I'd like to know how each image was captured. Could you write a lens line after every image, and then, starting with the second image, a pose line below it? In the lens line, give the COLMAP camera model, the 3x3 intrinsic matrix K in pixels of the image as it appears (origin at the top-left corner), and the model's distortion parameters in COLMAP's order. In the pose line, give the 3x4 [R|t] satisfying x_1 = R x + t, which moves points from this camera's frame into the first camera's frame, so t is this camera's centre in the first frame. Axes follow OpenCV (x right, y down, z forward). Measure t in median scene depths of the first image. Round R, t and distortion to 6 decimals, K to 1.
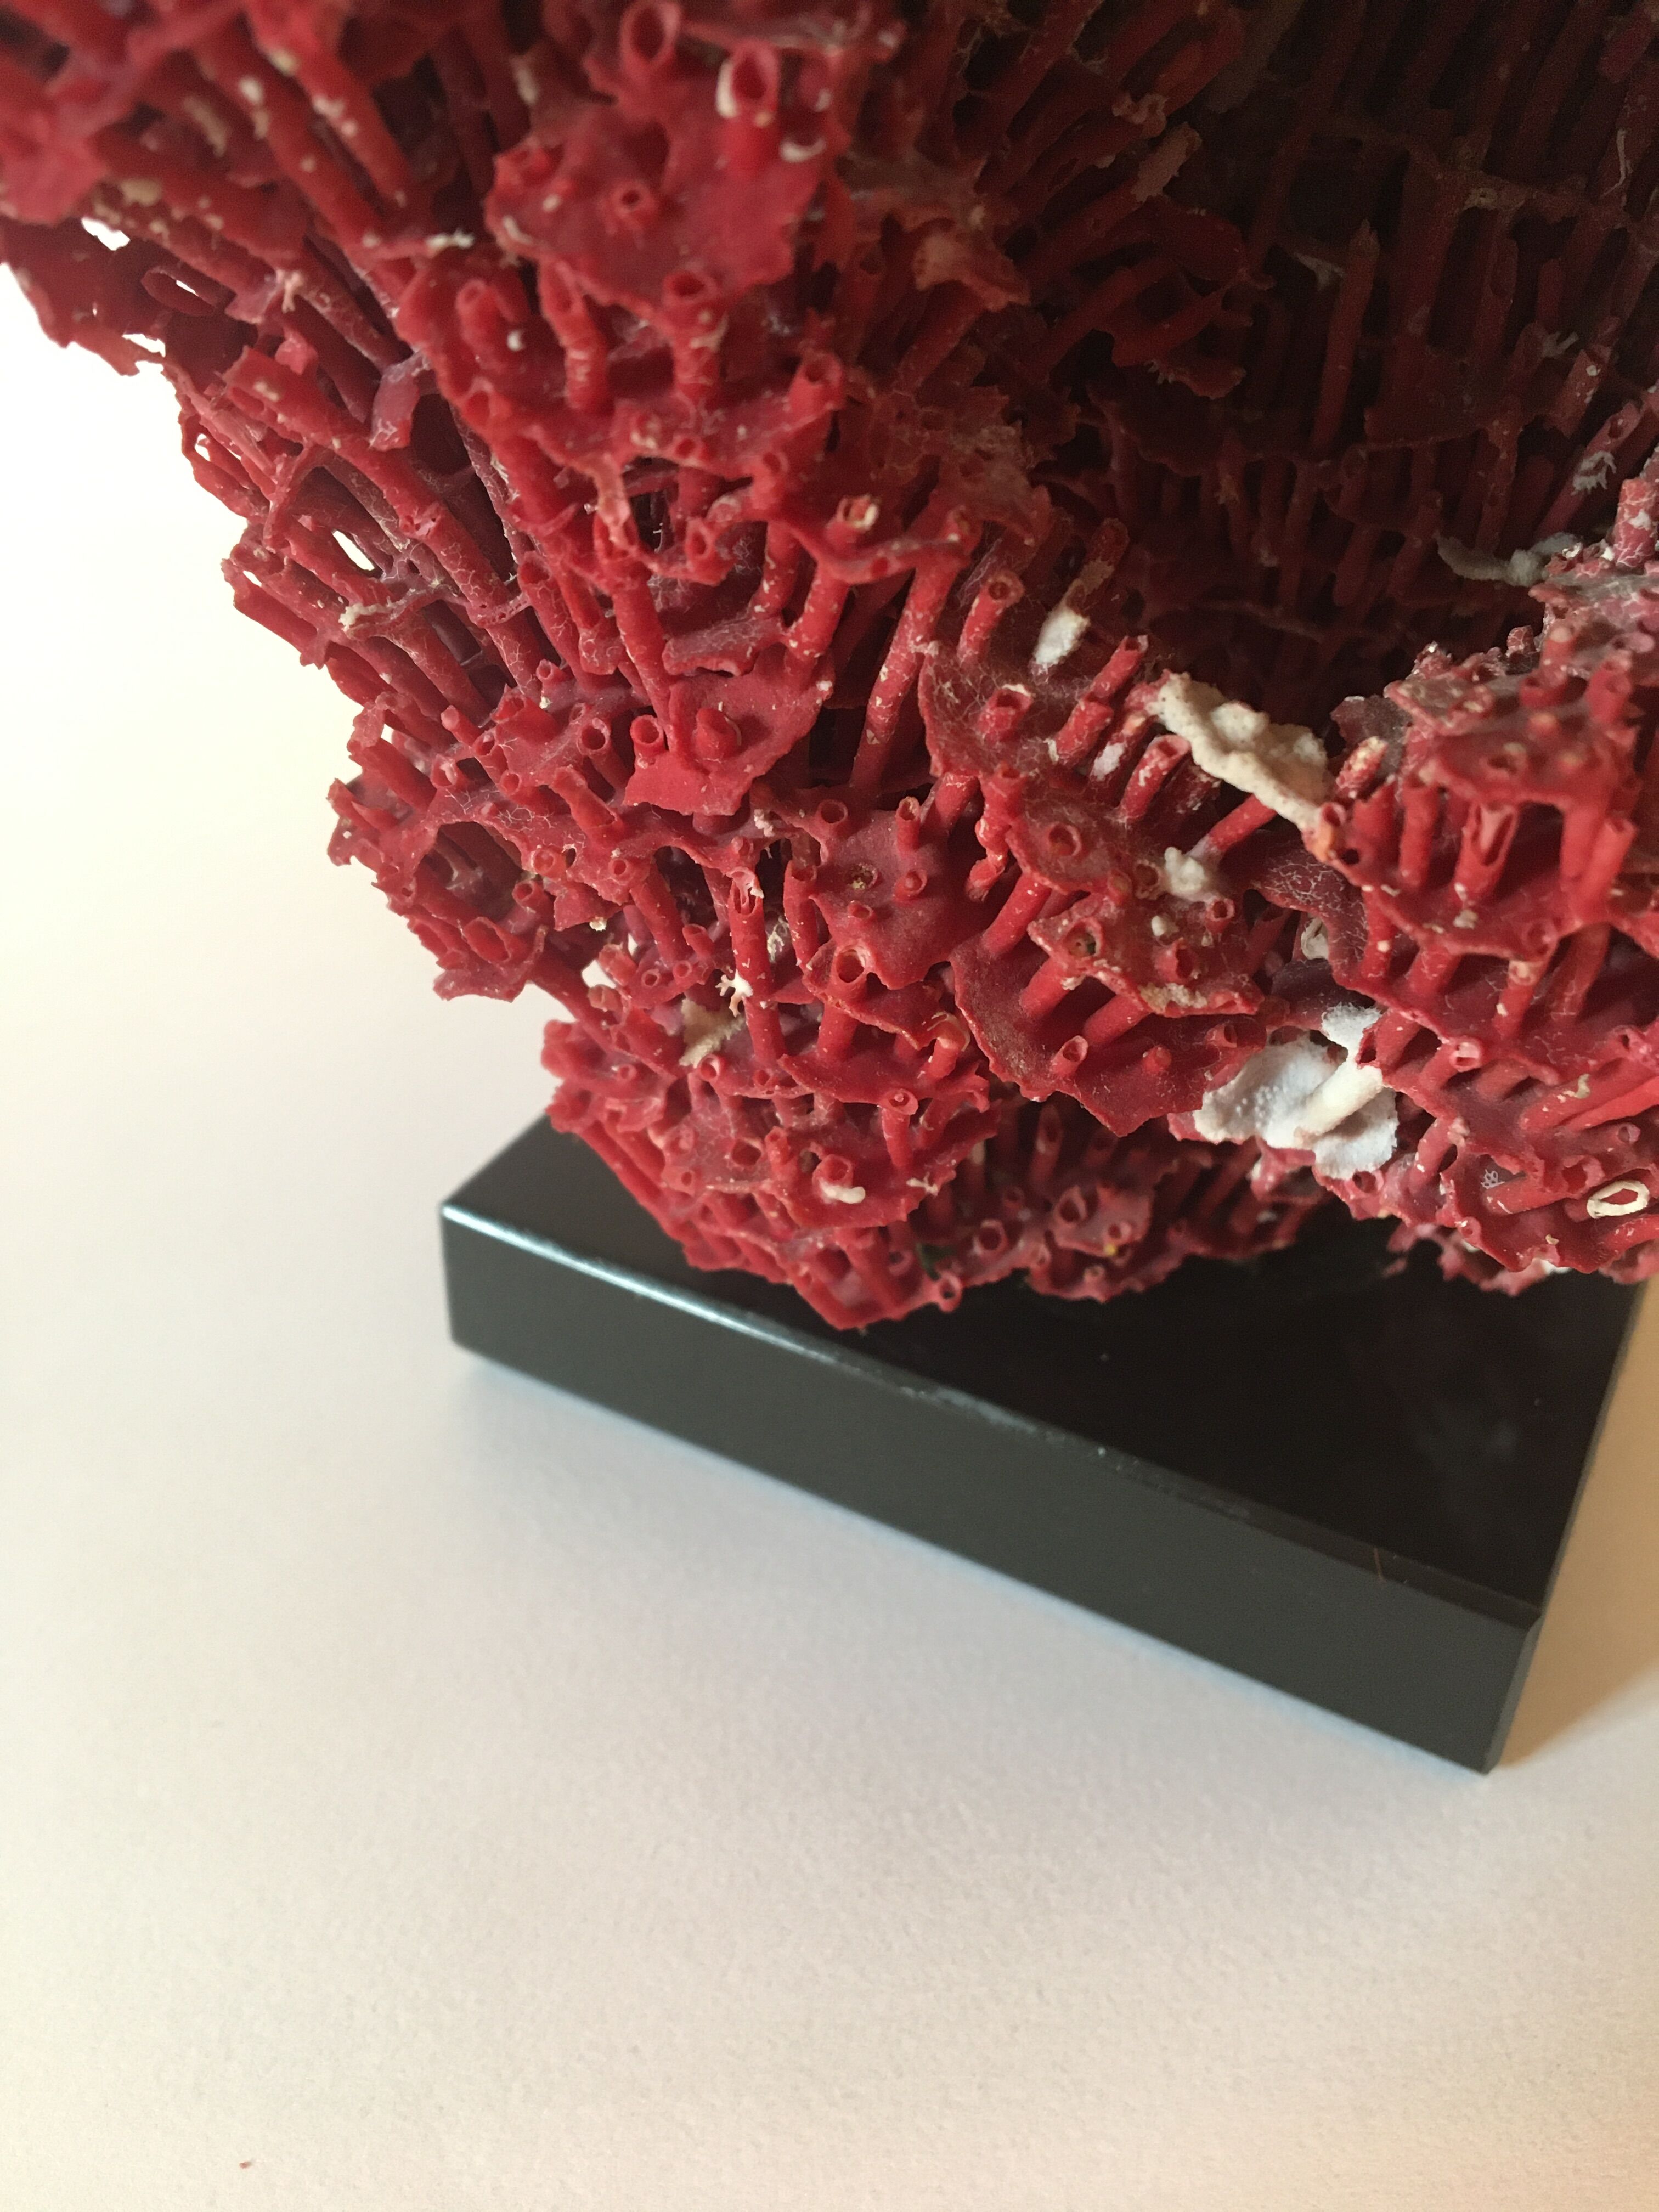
lens RADIAL K [[1950.8, 0, 829.5], [0, 1950.8, 1106.0], [0, 0, 1]] dist [0.088448, -0.212147]
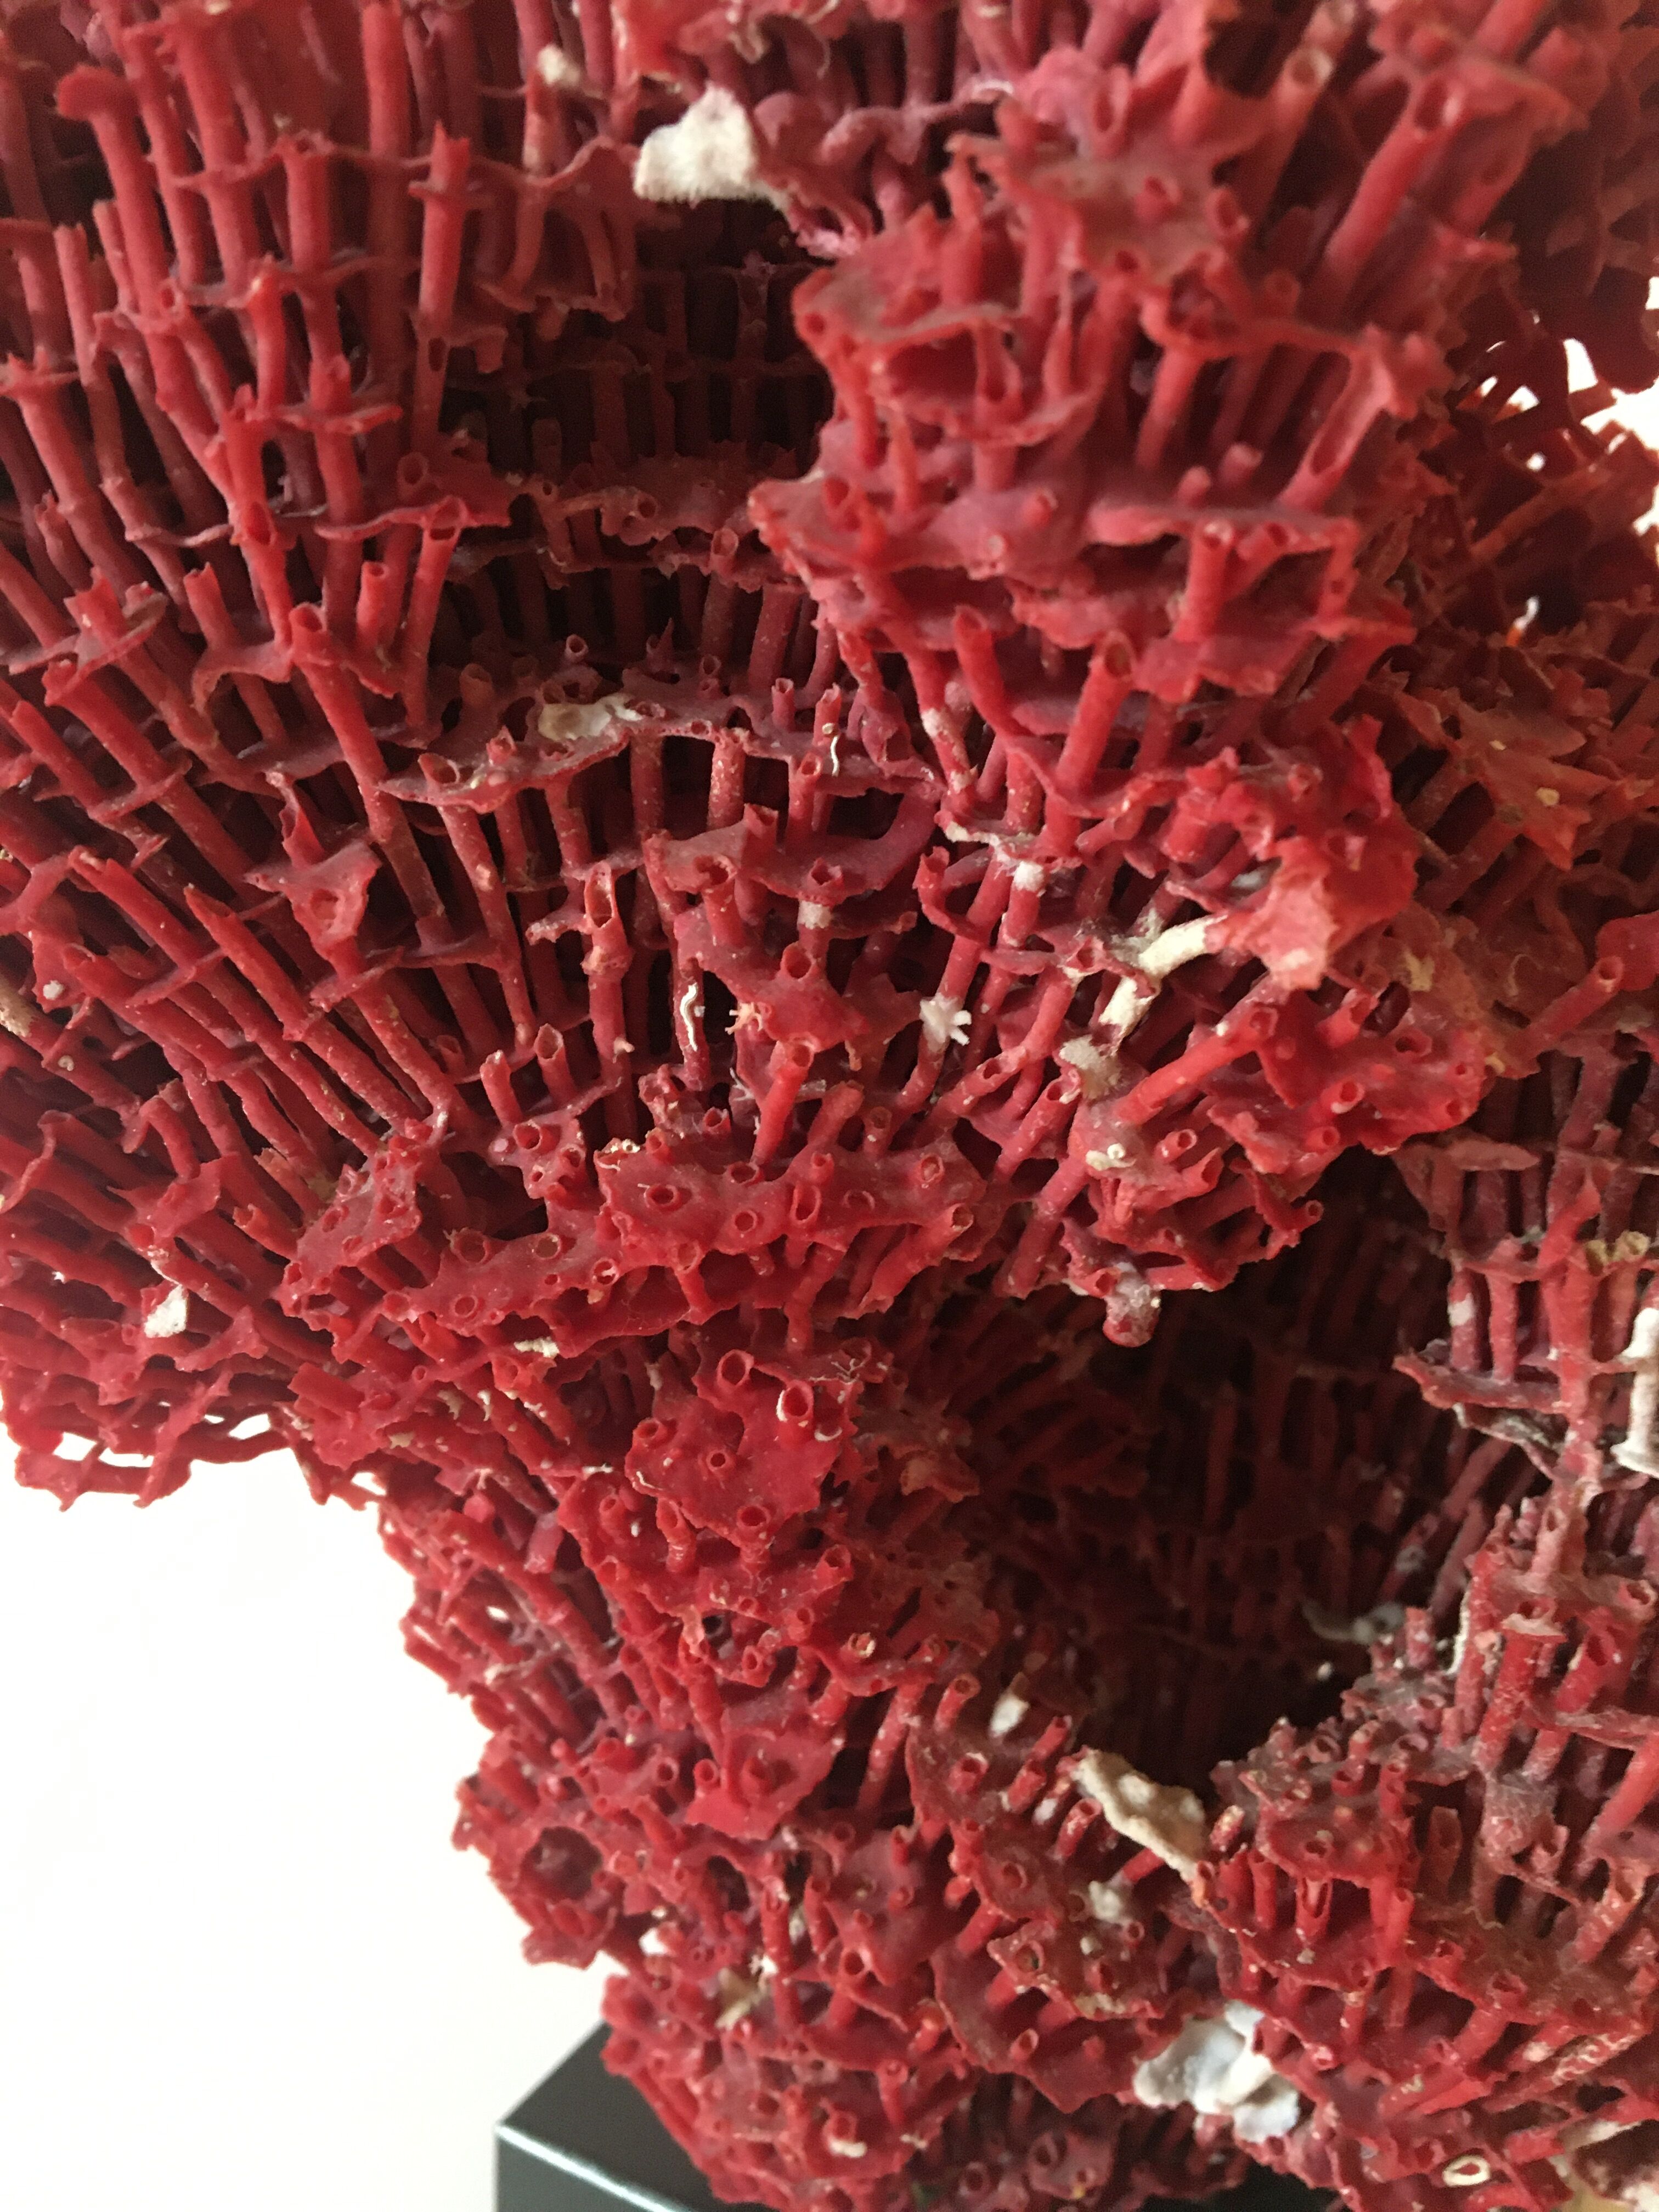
lens RADIAL K [[1950.8, 0, 829.5], [0, 1950.8, 1106.0], [0, 0, 1]] dist [0.088448, -0.212147]
pose [[0.999774, 0.014244, -0.015760, 0.006832], [-0.019171, 0.924552, -0.380573, -0.103627], [0.009150, 0.380789, 0.924617, -0.438373]]
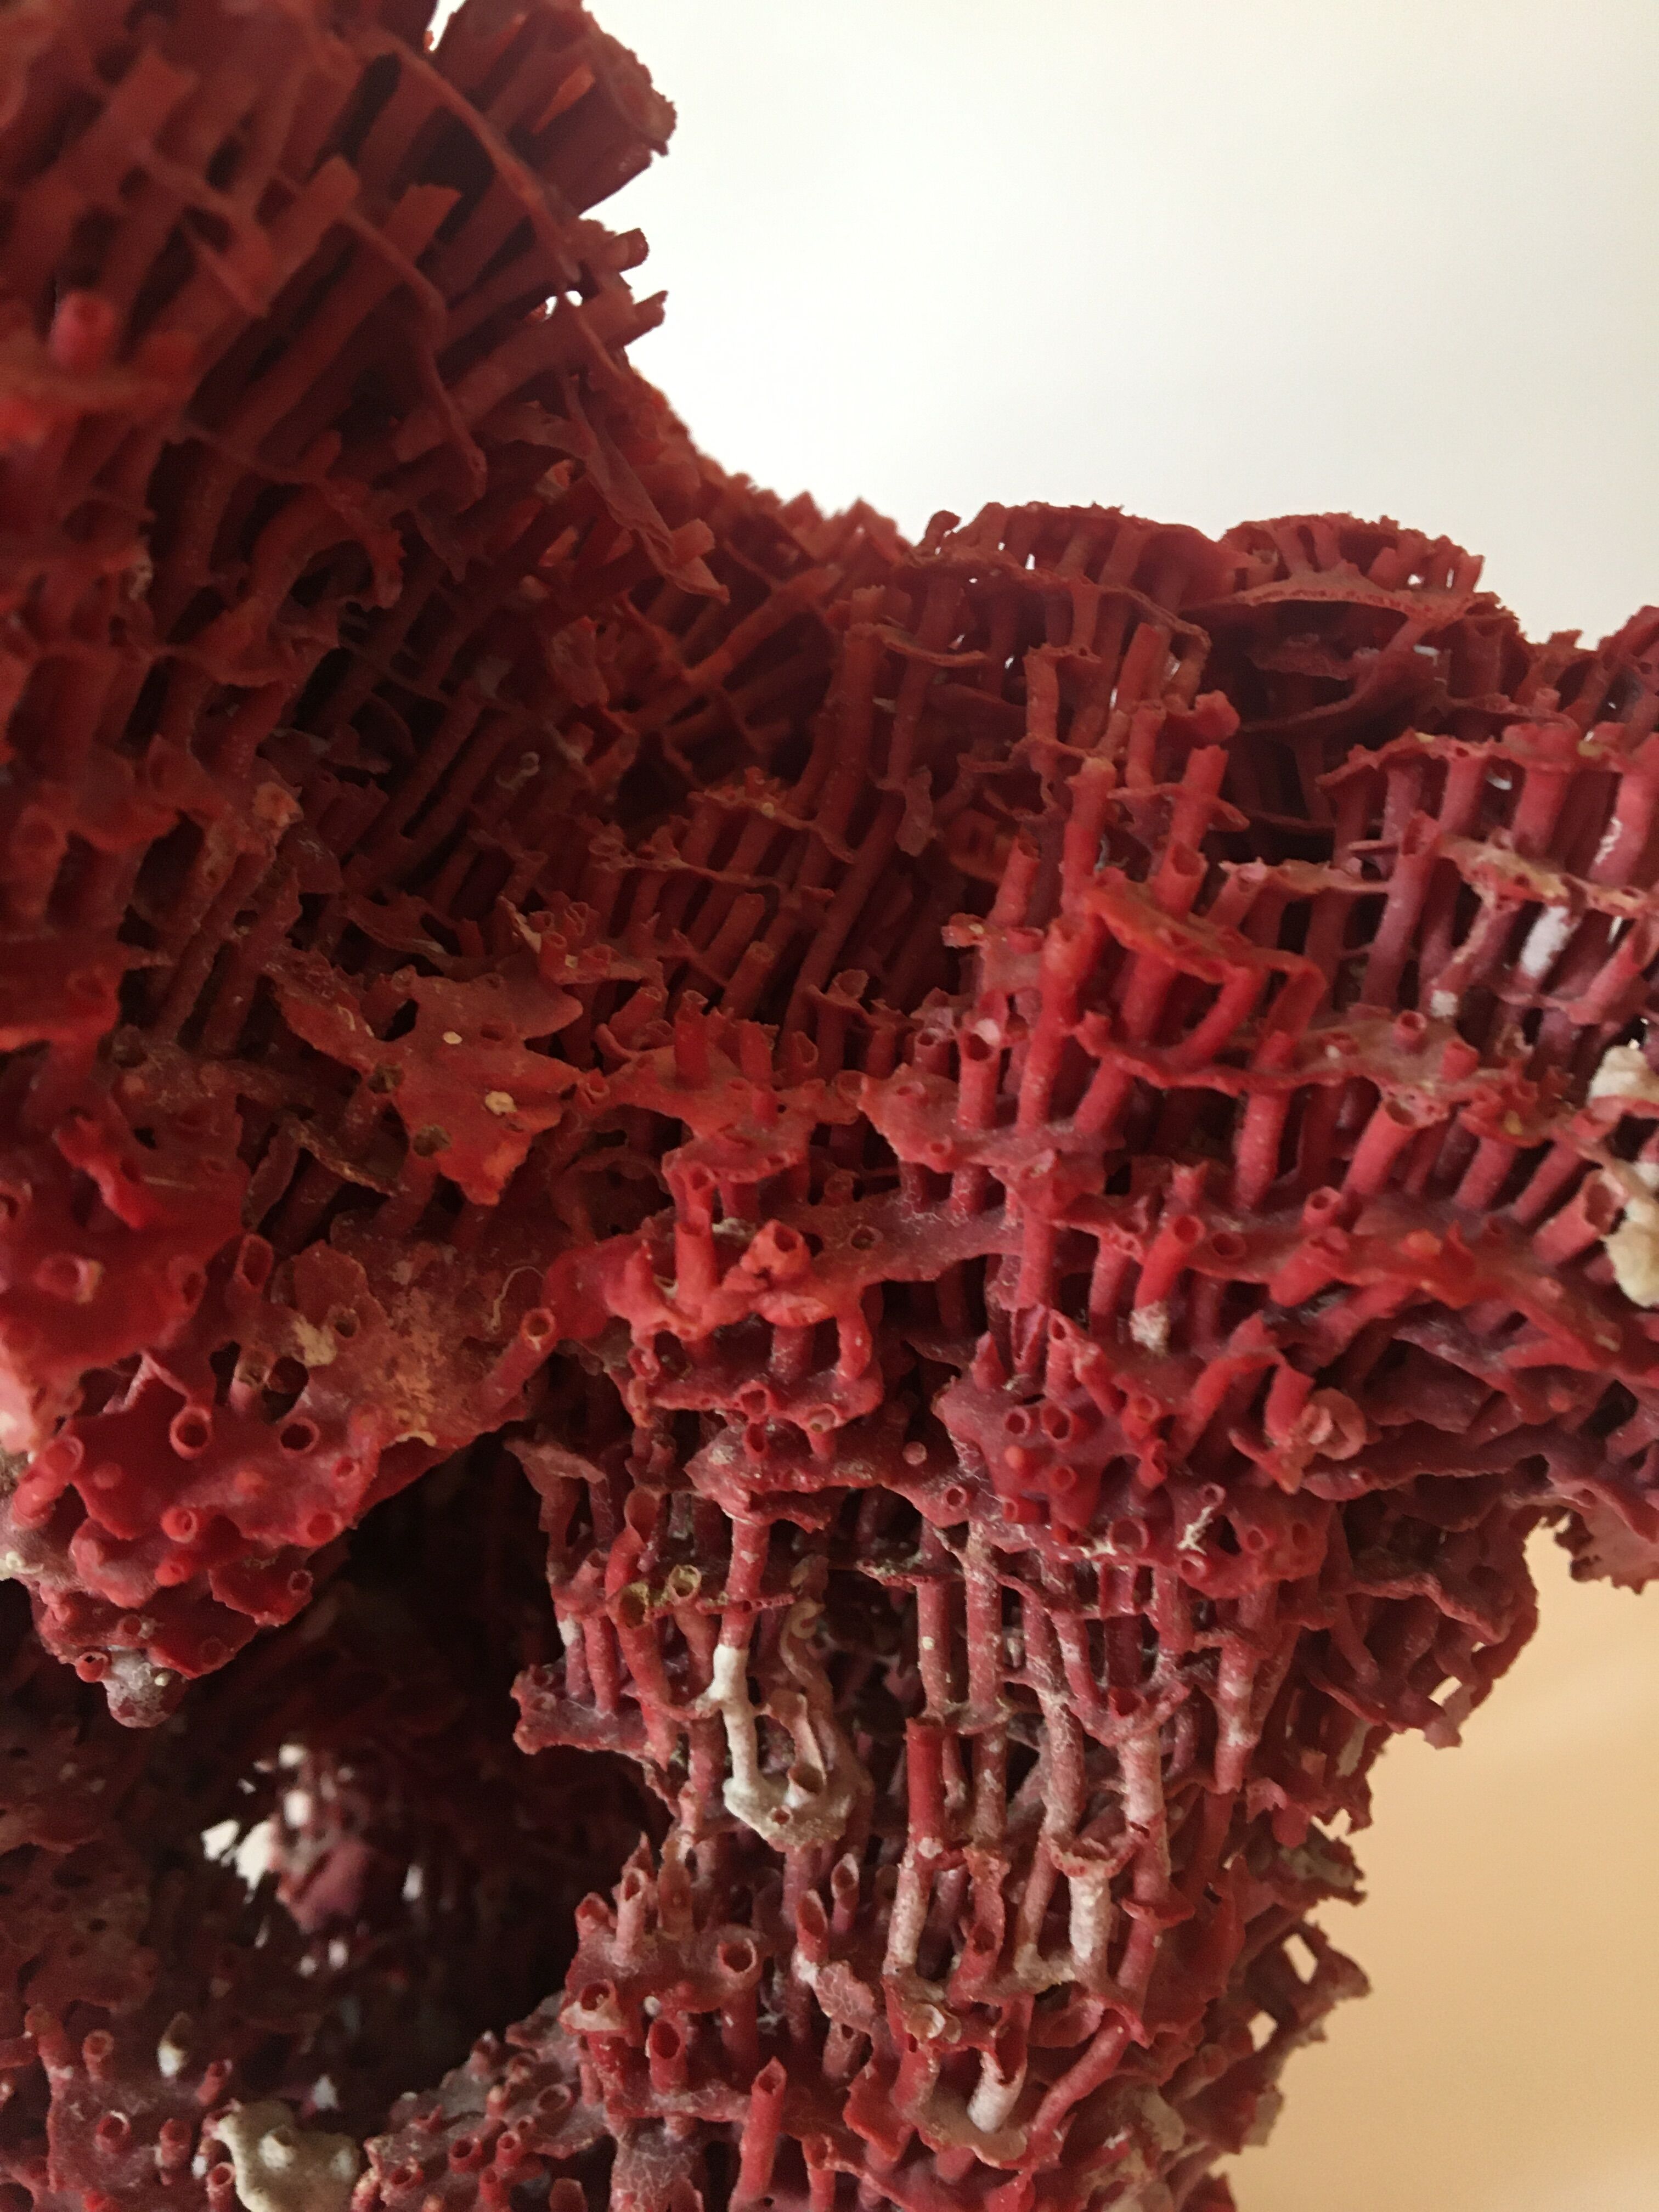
lens RADIAL K [[1950.8, 0, 829.5], [0, 1950.8, 1106.0], [0, 0, 1]] dist [0.088448, -0.212147]
pose [[0.997721, -0.058489, -0.033639, 0.609381], [0.045672, 0.952413, -0.301369, -0.416152], [0.049665, 0.299146, 0.952914, -0.360081]]
